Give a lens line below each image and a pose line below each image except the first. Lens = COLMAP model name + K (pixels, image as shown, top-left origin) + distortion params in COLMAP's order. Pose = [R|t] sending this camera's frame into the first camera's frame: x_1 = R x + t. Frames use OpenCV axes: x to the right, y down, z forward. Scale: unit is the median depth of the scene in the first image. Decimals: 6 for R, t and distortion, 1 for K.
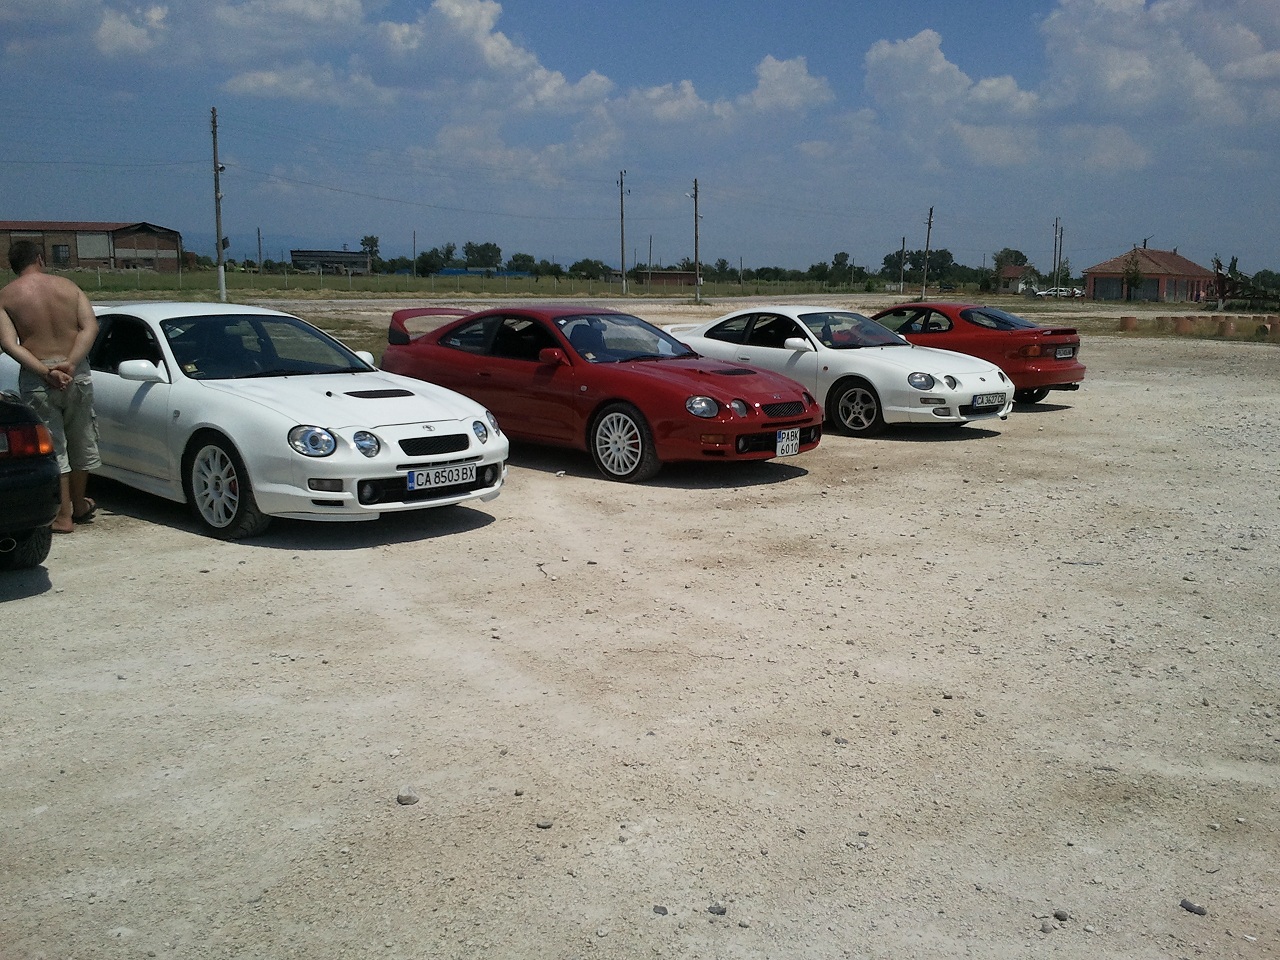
lens RADIAL K [[1249.3, 0, 640.0], [0, 1249.3, 480.0], [0, 0, 1]] dist [0.084406, -0.330488]
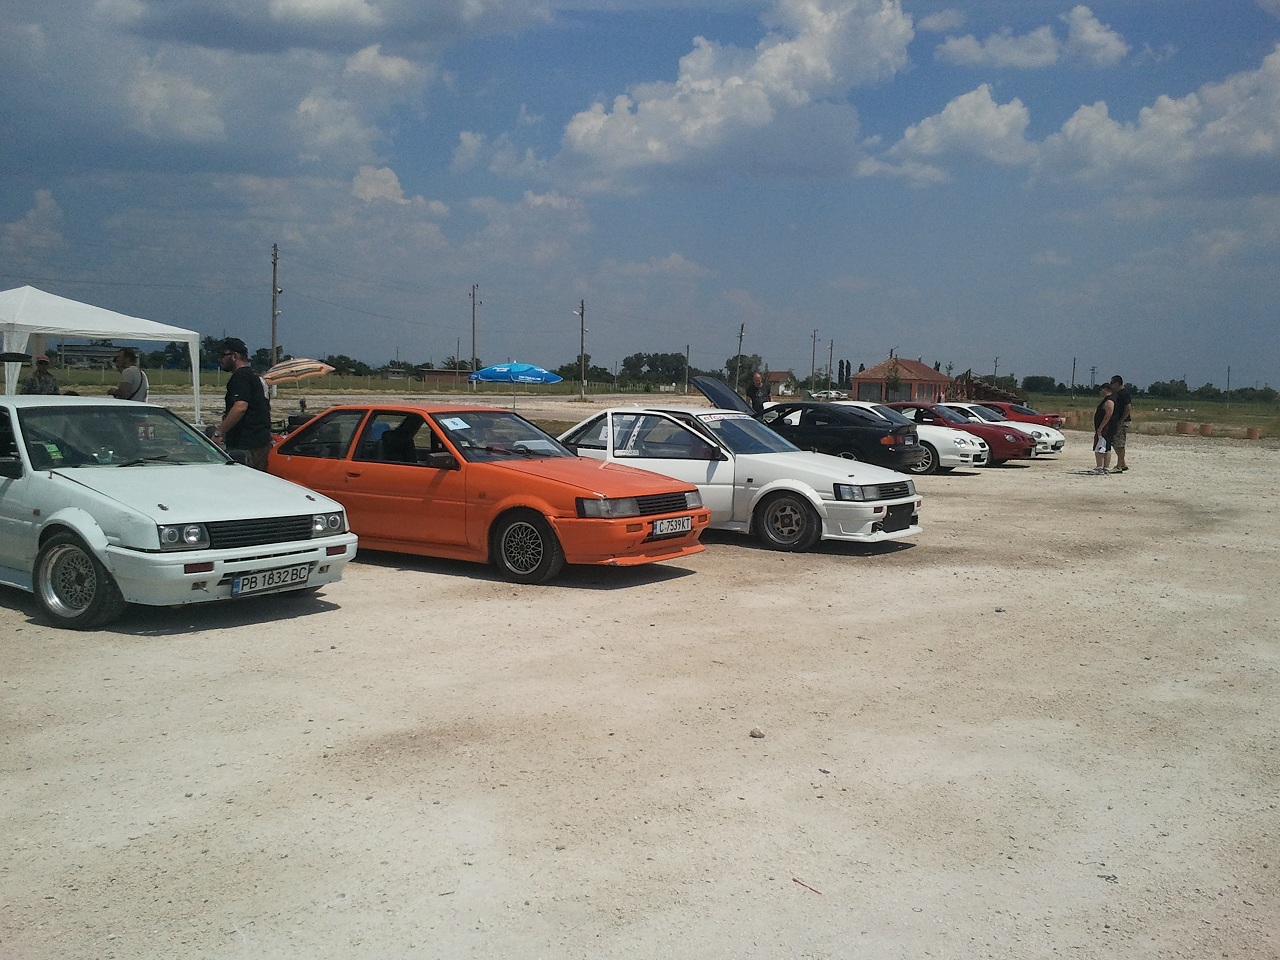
lens RADIAL K [[1249.3, 0, 640.0], [0, 1249.3, 480.0], [0, 0, 1]] dist [0.084406, -0.330488]
pose [[0.977439, -0.006515, 0.211116, -0.094465], [0.022906, 0.996899, -0.075289, 0.015688], [-0.209971, 0.078426, 0.974557, -0.106586]]
